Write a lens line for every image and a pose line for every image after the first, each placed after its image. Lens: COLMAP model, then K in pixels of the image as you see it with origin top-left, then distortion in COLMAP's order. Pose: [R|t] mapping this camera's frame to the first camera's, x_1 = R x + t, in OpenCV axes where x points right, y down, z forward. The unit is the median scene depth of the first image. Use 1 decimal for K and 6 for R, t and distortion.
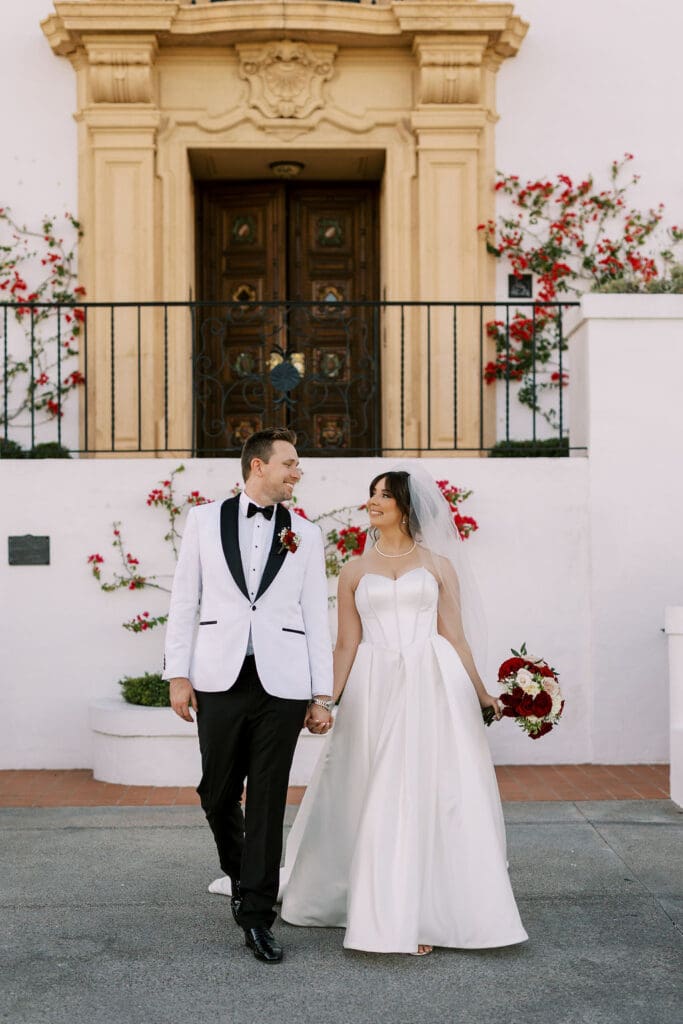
lens RADIAL K [[1620.0, 0, 357.8], [0, 1620.0, 575.9], [0, 0, 1]] dist [-0.012052, 0.016772]
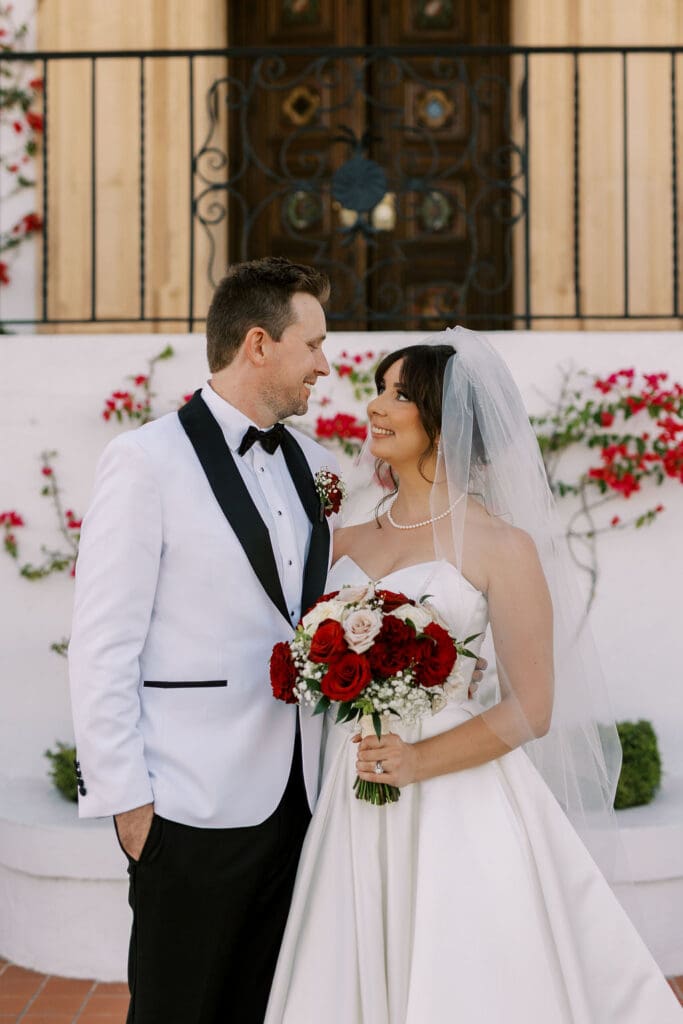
lens RADIAL K [[1675.6, 0, 355.5], [0, 1675.6, 469.4], [0, 0, 1]] dist [-0.015136, 0.022589]
pose [[0.998525, 0.000319, -0.054285, -0.013112], [-0.001653, 0.999698, -0.024534, -0.011150], [0.054261, 0.024588, 0.998224, 0.362421]]
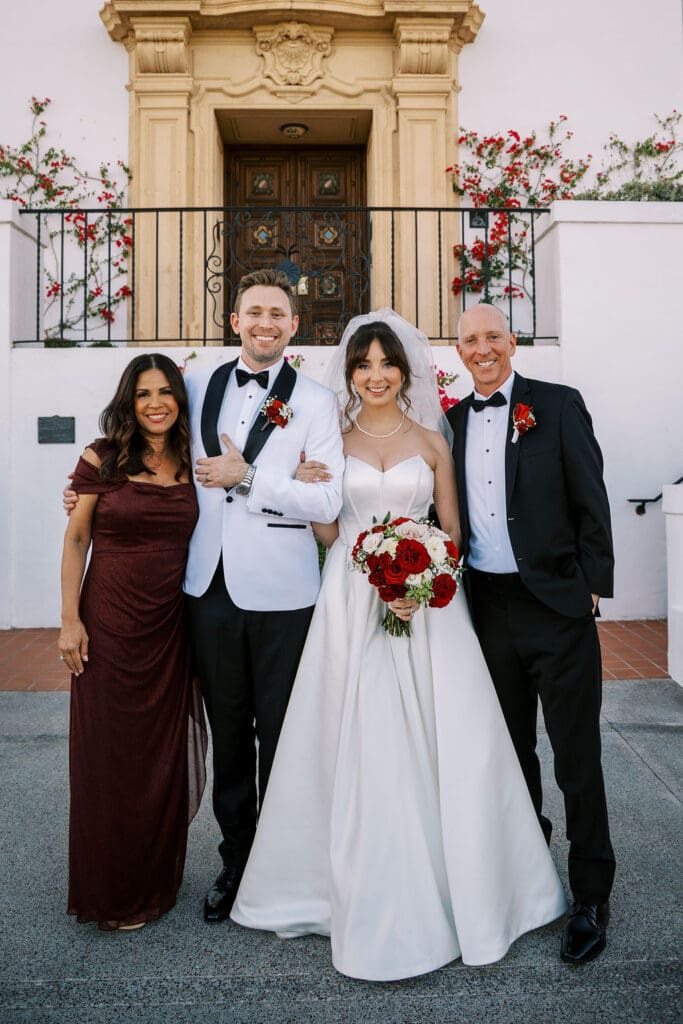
lens RADIAL K [[886.0, 0, 341.5], [0, 886.0, 420.8], [0, 0, 1]] dist [-0.086041, 0.072467]
pose [[0.999997, -0.001555, -0.002031, -0.005702], [0.001509, 0.999746, -0.022497, -0.006632], [0.002066, 0.022494, 0.999745, 0.324304]]
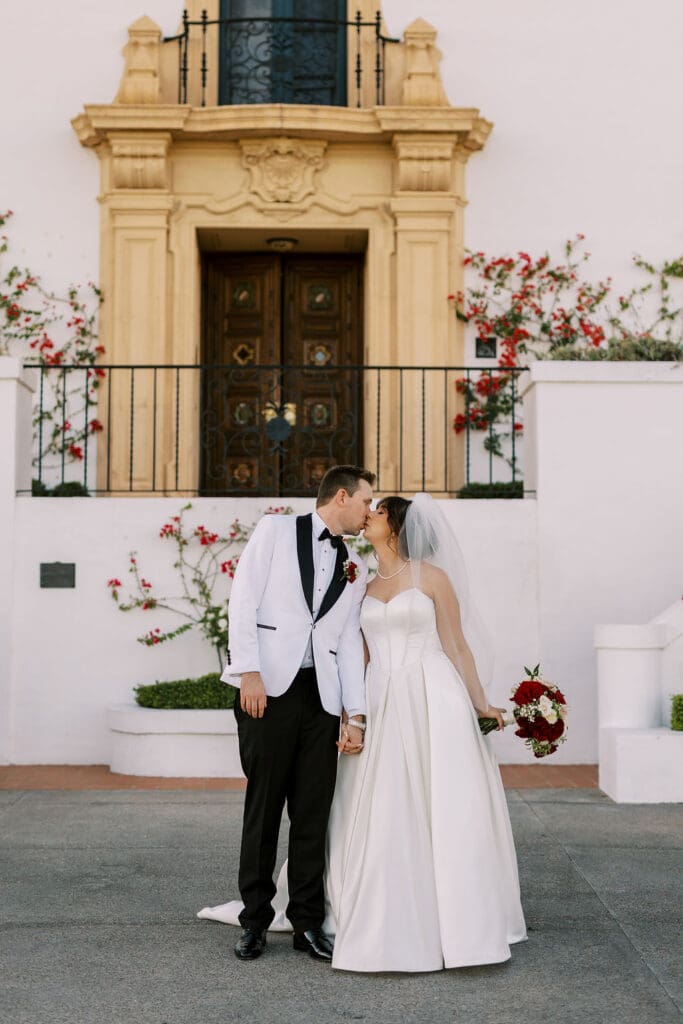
lens RADIAL K [[1675.6, 0, 355.5], [0, 1675.6, 469.4], [0, 0, 1]] dist [-0.015136, 0.022589]
pose [[0.999972, 0.007411, 0.000929, 0.008205], [-0.007304, 0.996287, -0.085787, 0.008236], [-0.001561, 0.085778, 0.996313, -0.170648]]
